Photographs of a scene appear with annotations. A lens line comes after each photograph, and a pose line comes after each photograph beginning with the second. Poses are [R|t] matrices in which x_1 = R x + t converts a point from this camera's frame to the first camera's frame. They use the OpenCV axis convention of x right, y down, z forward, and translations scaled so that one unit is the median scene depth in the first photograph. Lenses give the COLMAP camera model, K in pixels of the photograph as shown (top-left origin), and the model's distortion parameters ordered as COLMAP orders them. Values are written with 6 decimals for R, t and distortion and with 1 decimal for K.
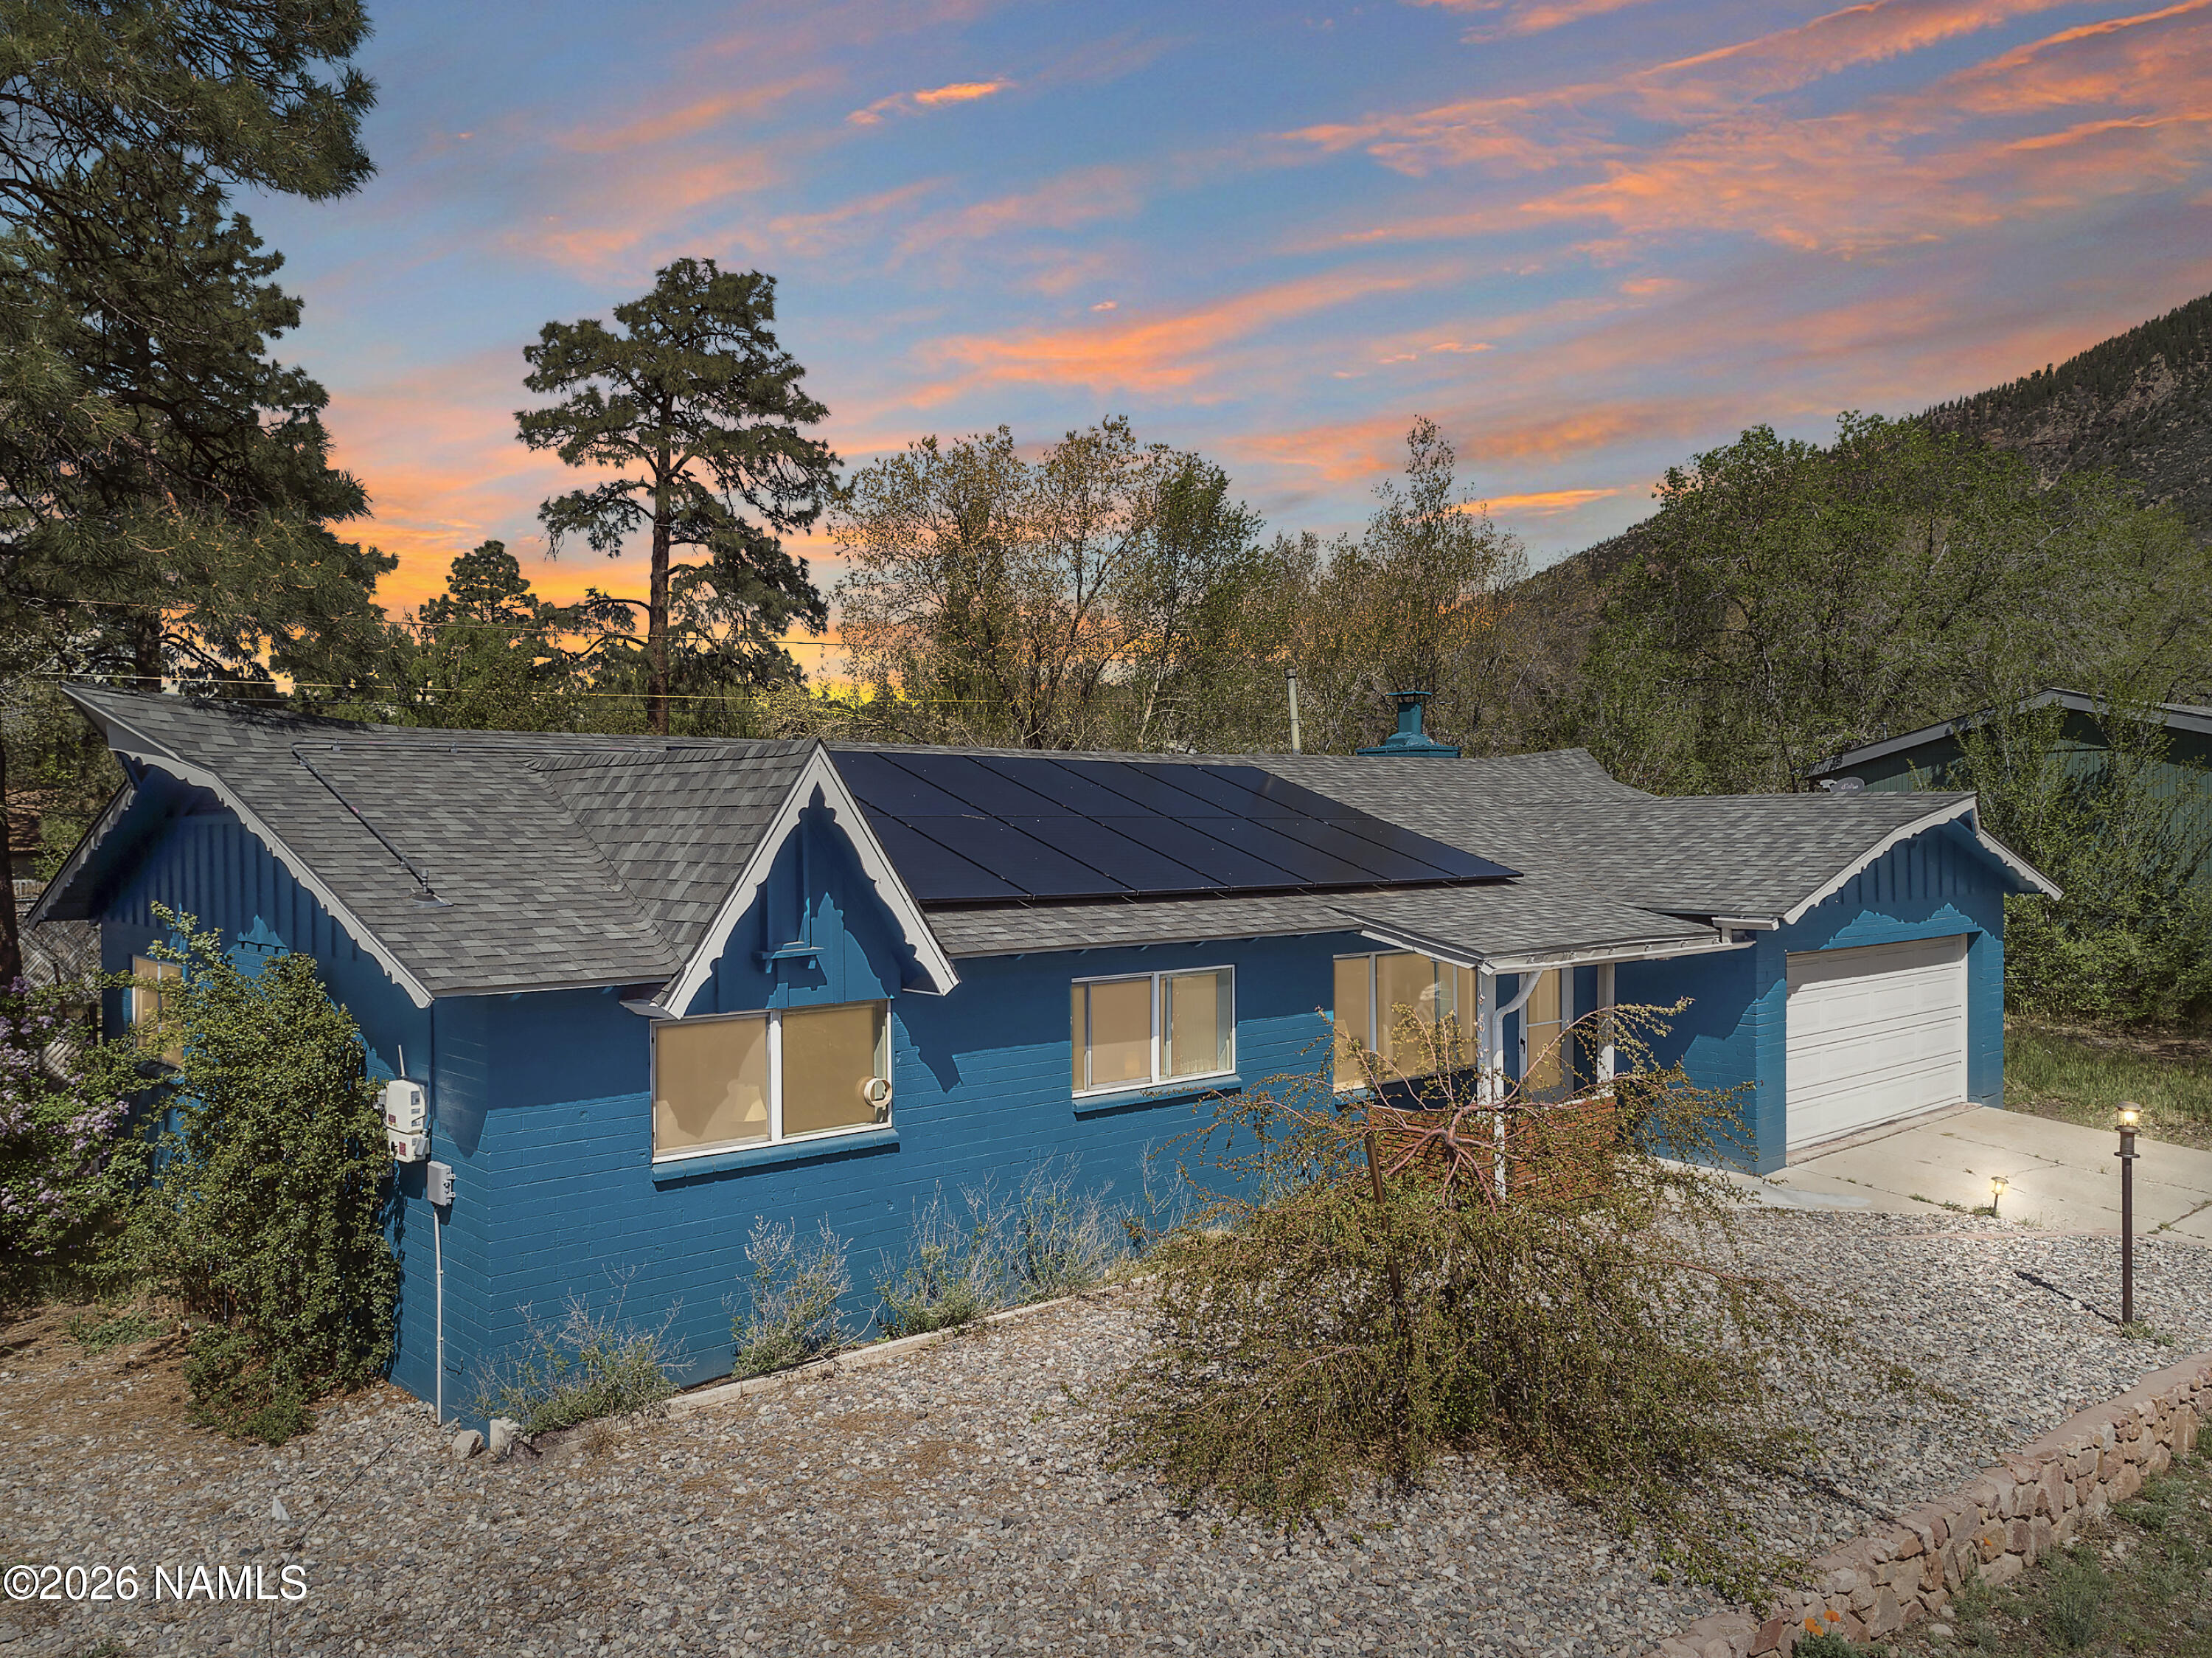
lens RADIAL K [[1681.9, 0, 1118.2], [0, 1681.9, 833.4], [0, 0, 1]] dist [0.019127, 0.001249]
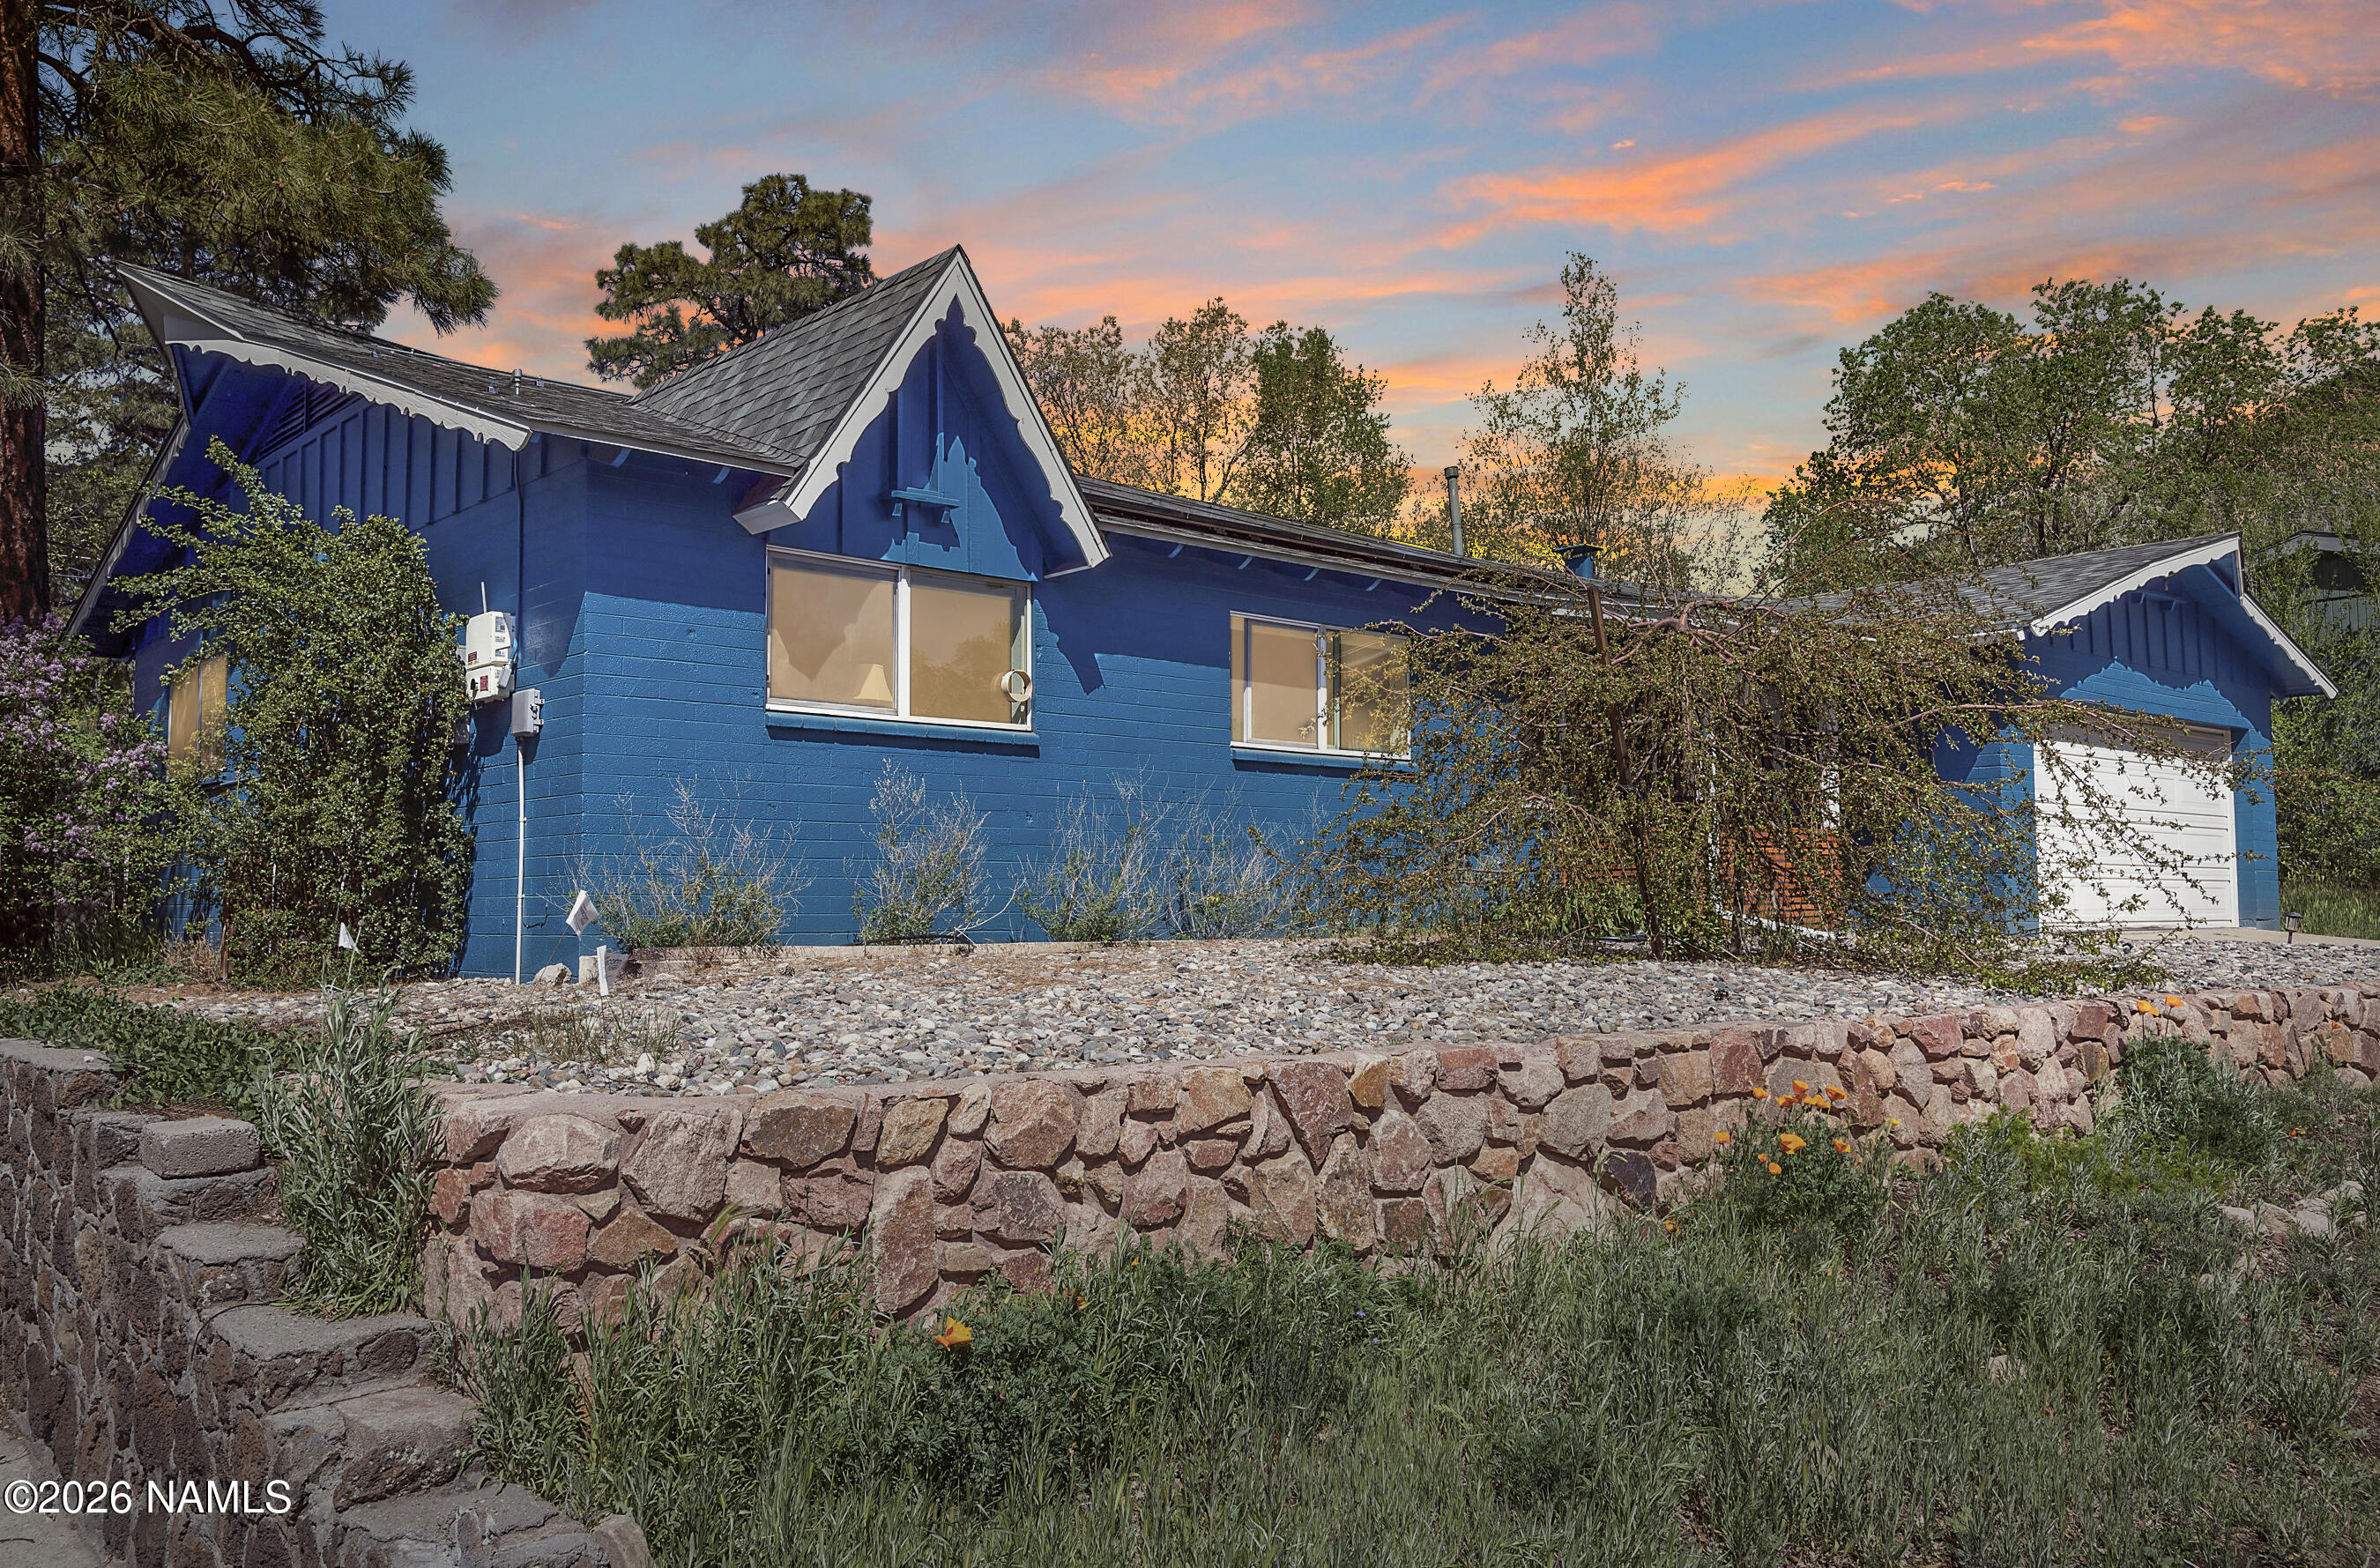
lens RADIAL K [[1863.0, 0, 1195.9], [0, 1863.0, 777.2], [0, 0, 1]] dist [0.071935, -0.104335]
pose [[0.999843, -0.000747, -0.017729, -0.028703], [-0.000728, 0.996545, -0.083046, 0.261230], [0.017730, 0.083046, 0.996388, 0.027173]]
